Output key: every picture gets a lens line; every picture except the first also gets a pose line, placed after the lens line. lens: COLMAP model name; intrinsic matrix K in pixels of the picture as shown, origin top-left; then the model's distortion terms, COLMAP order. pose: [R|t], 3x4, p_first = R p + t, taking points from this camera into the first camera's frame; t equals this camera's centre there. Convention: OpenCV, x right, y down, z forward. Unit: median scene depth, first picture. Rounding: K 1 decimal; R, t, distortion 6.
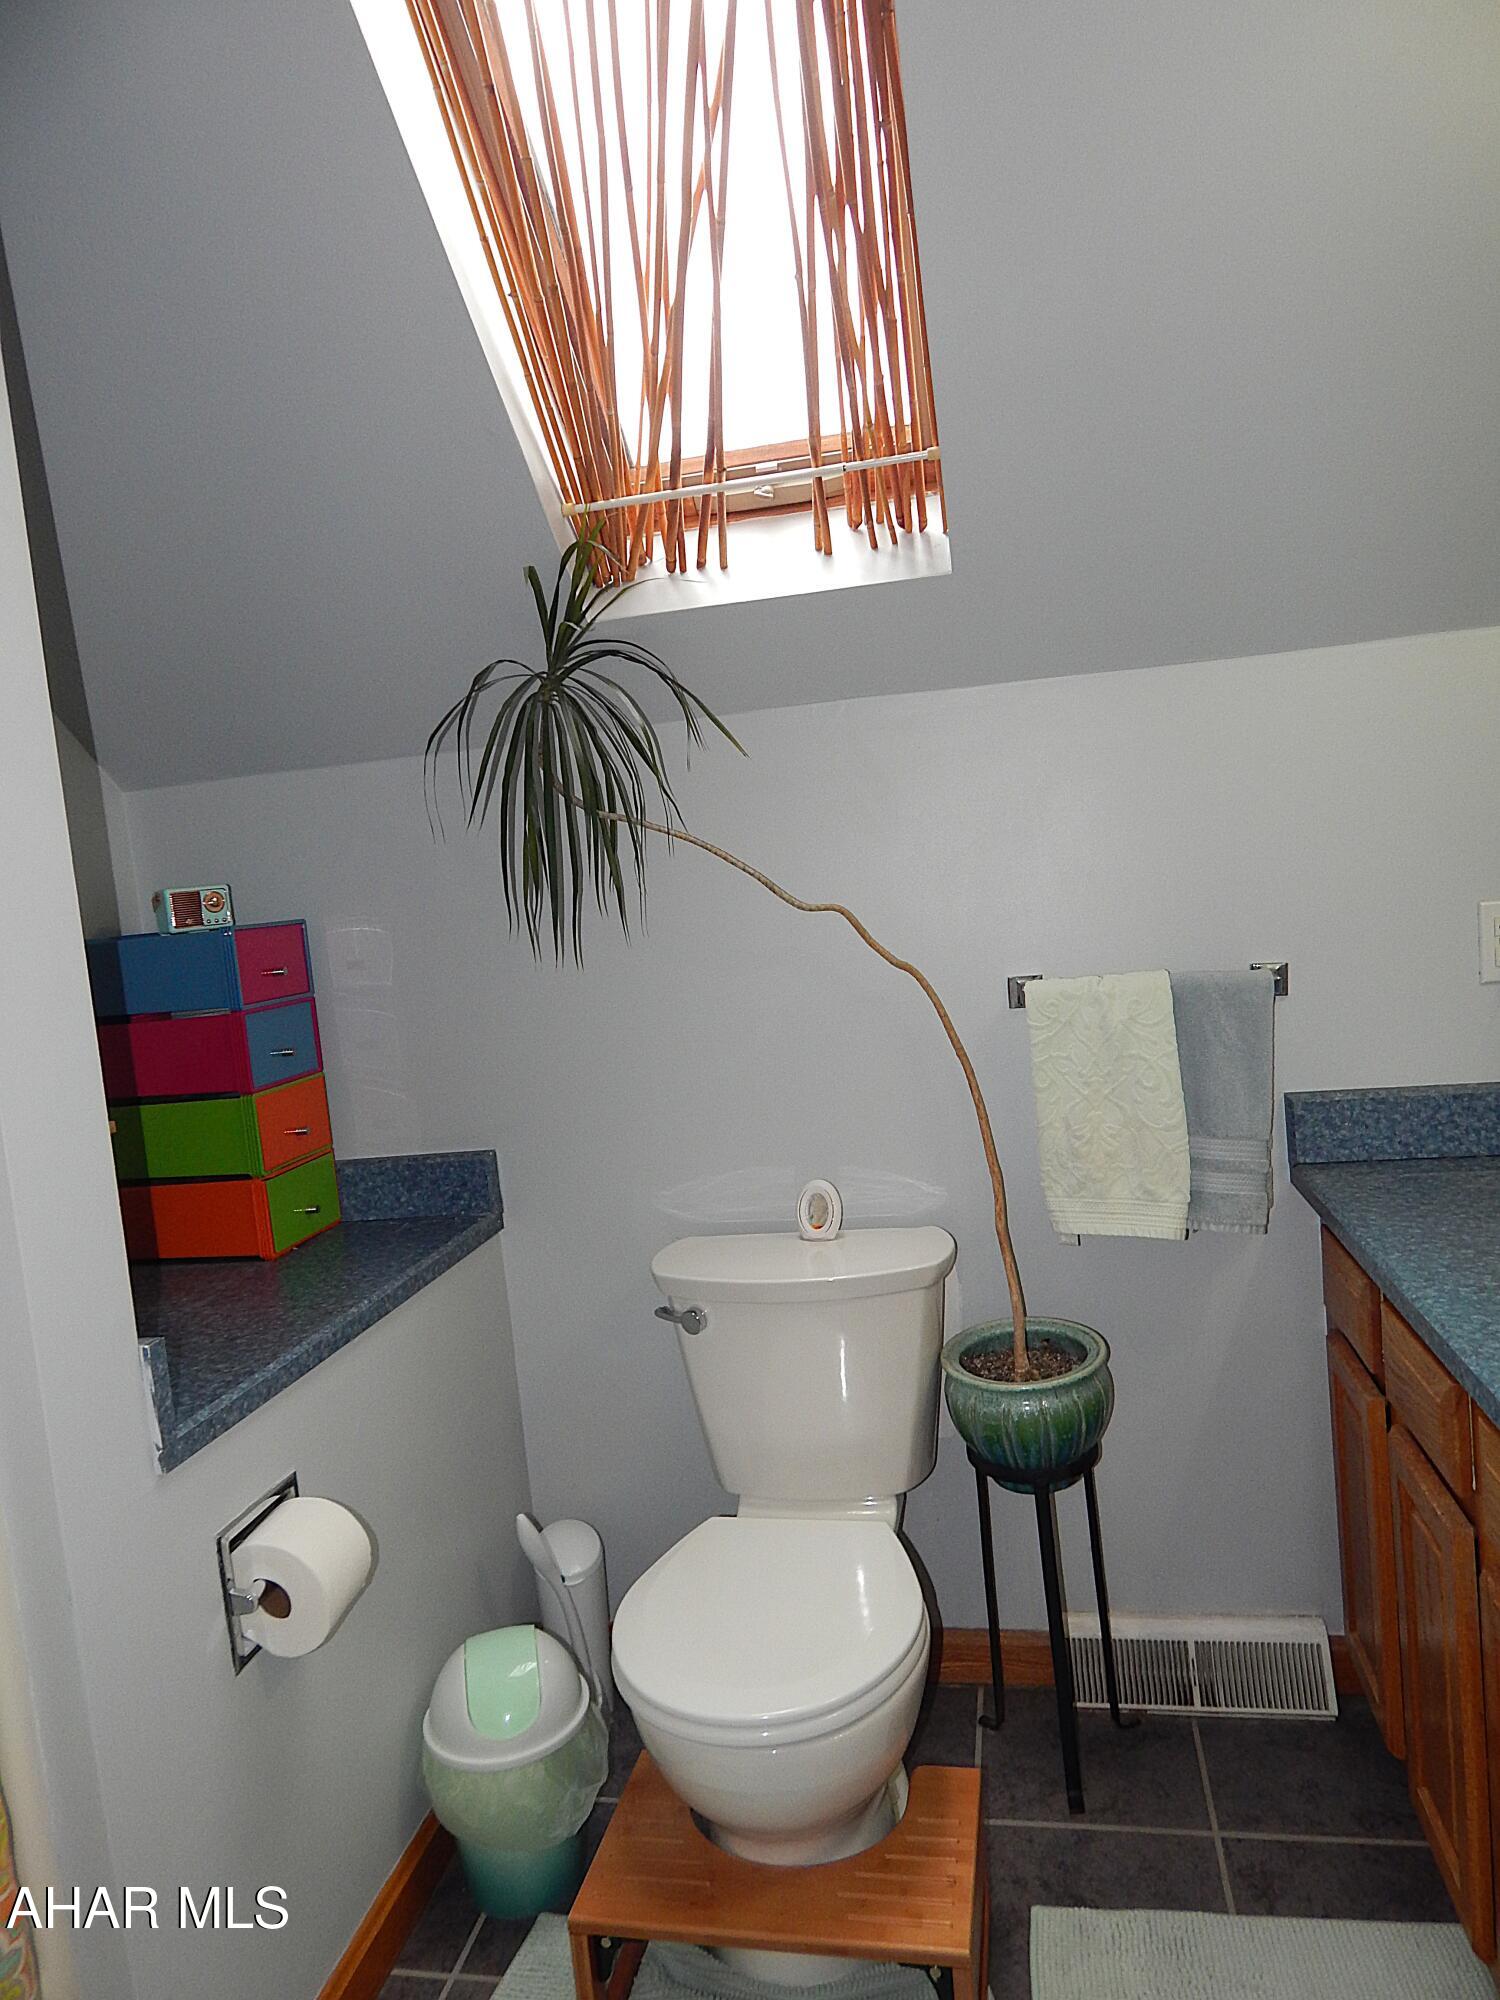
lens RADIAL K [[1314.3, 0, 747.9], [0, 1314.3, 991.1], [0, 0, 1]] dist [0.013086, -0.019856]
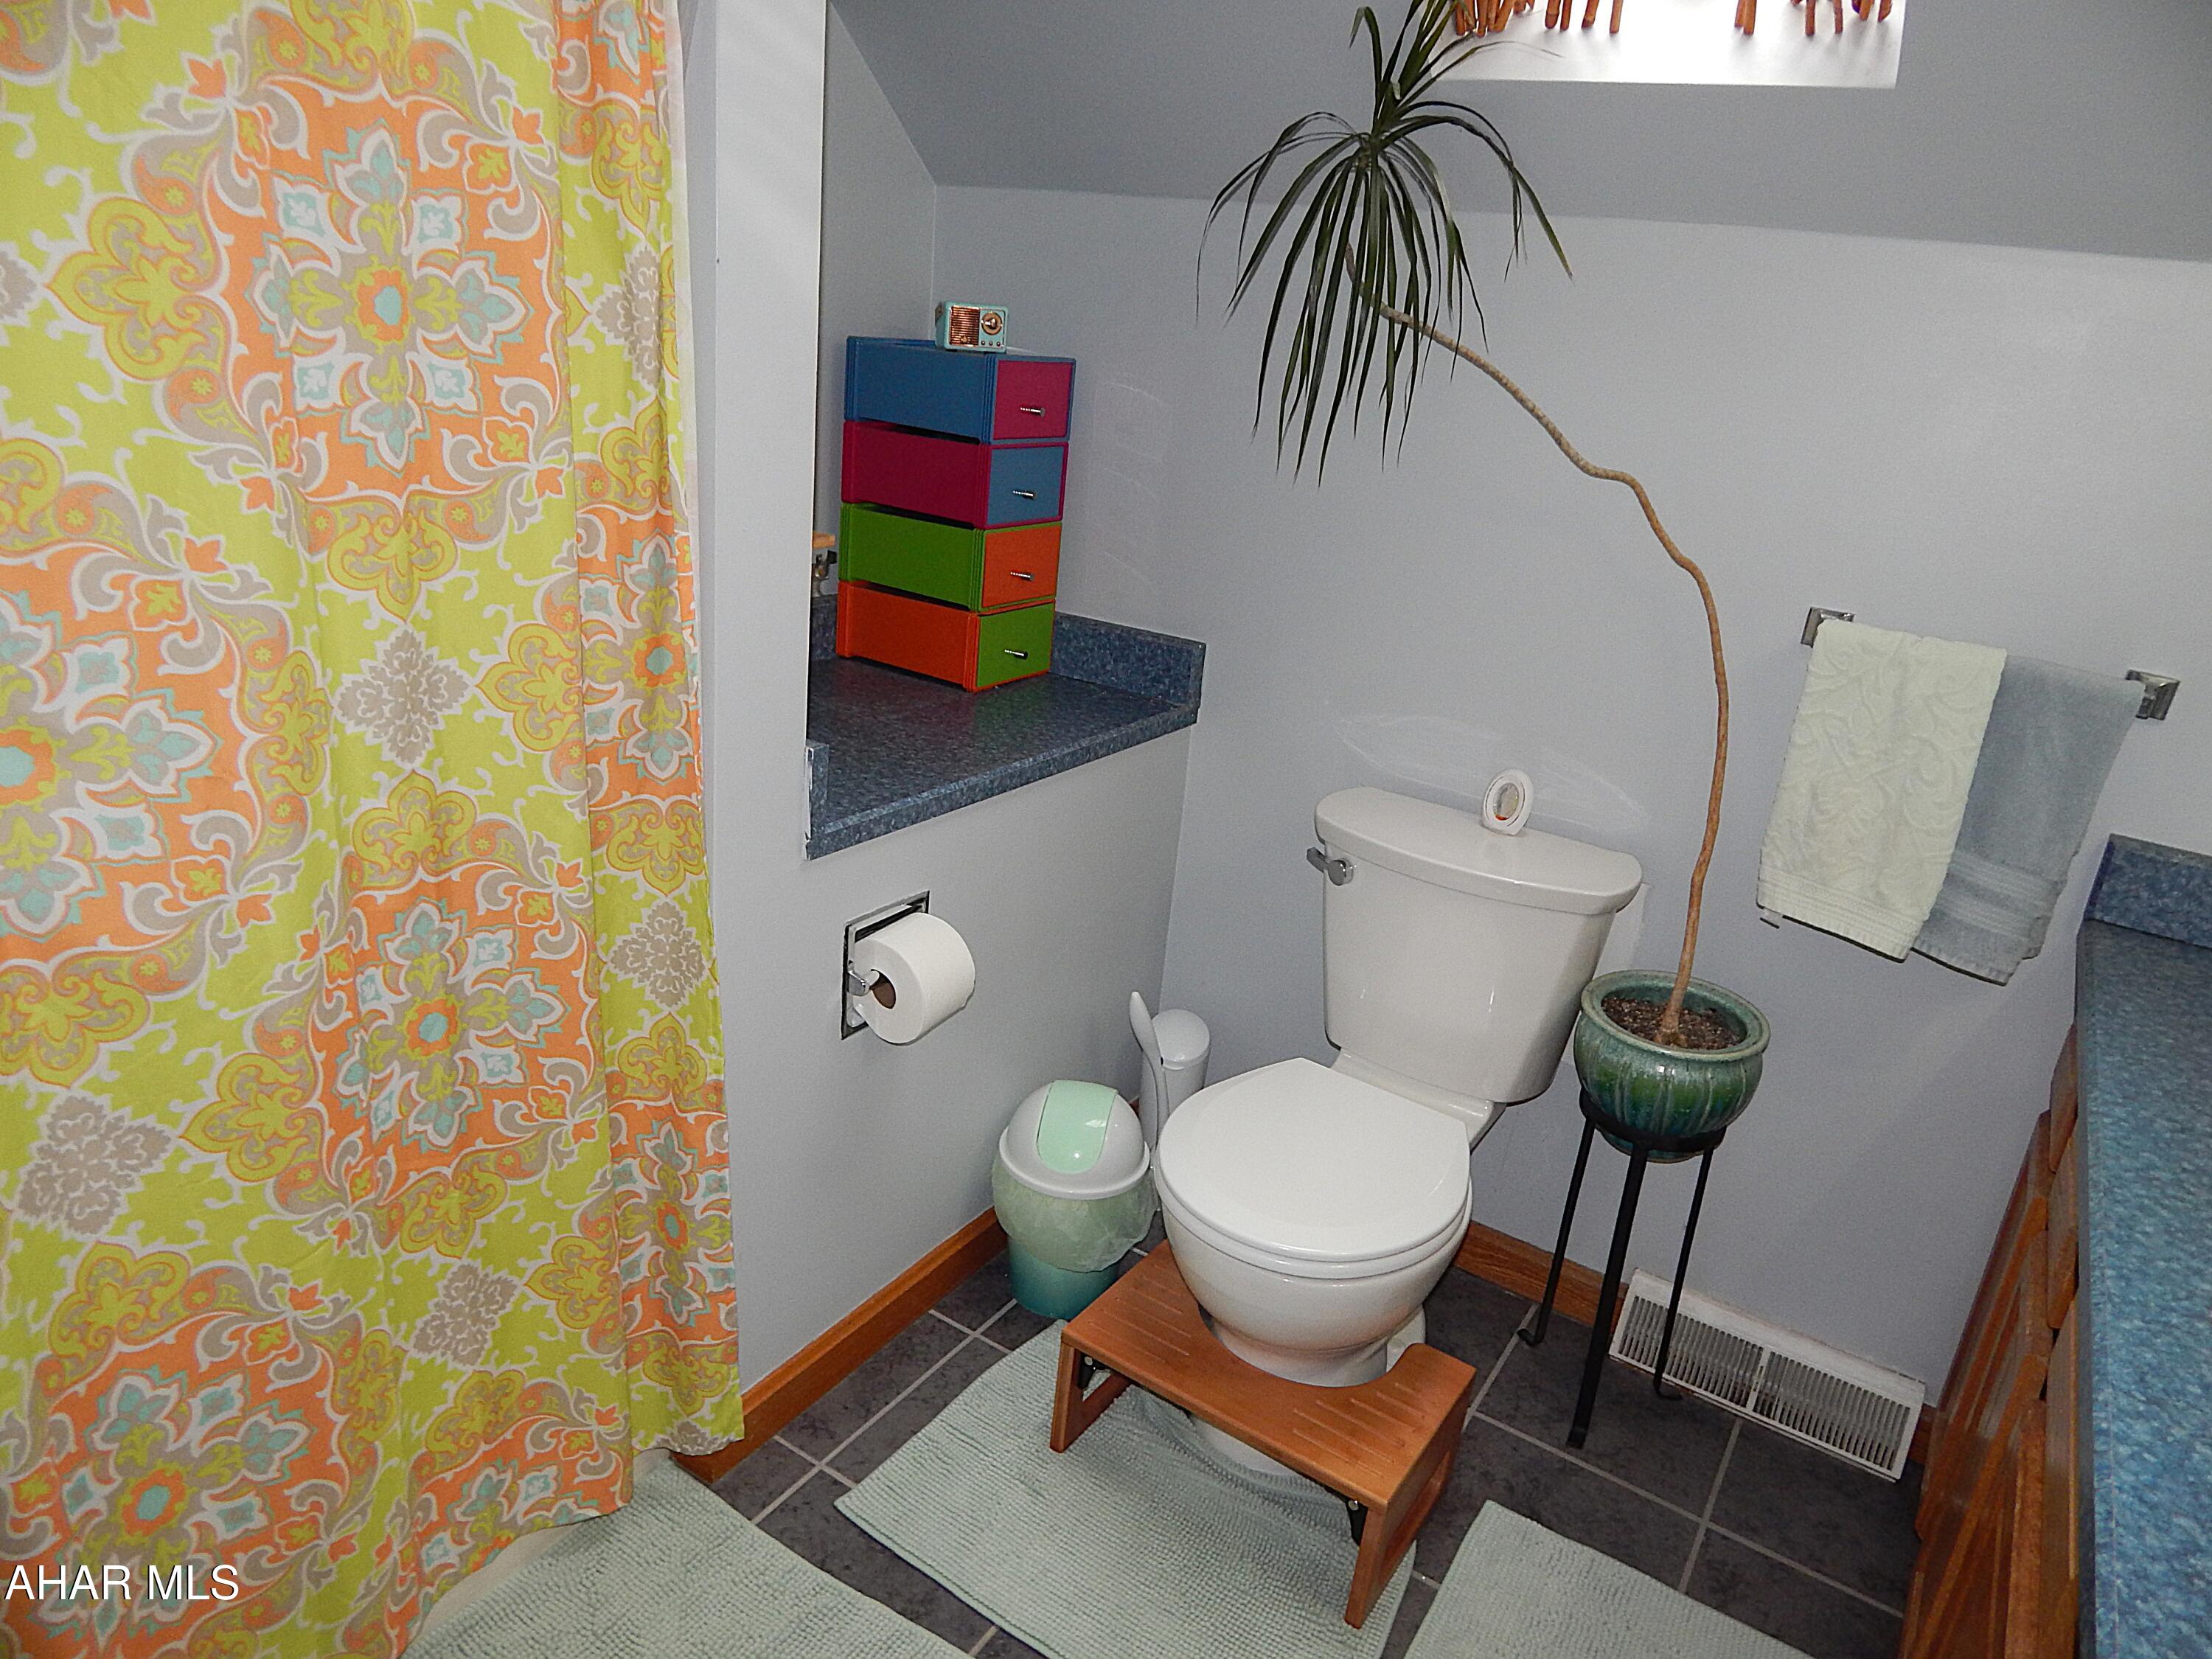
lens RADIAL K [[1458.5, 0, 1110.4], [0, 1458.5, 821.2], [0, 0, 1]] dist [0.007033, -0.009731]
pose [[0.913180, 0.295219, -0.280978, 0.098393], [-0.214660, 0.934440, 0.284154, -0.055337], [0.346444, -0.199169, 0.916683, -0.039320]]
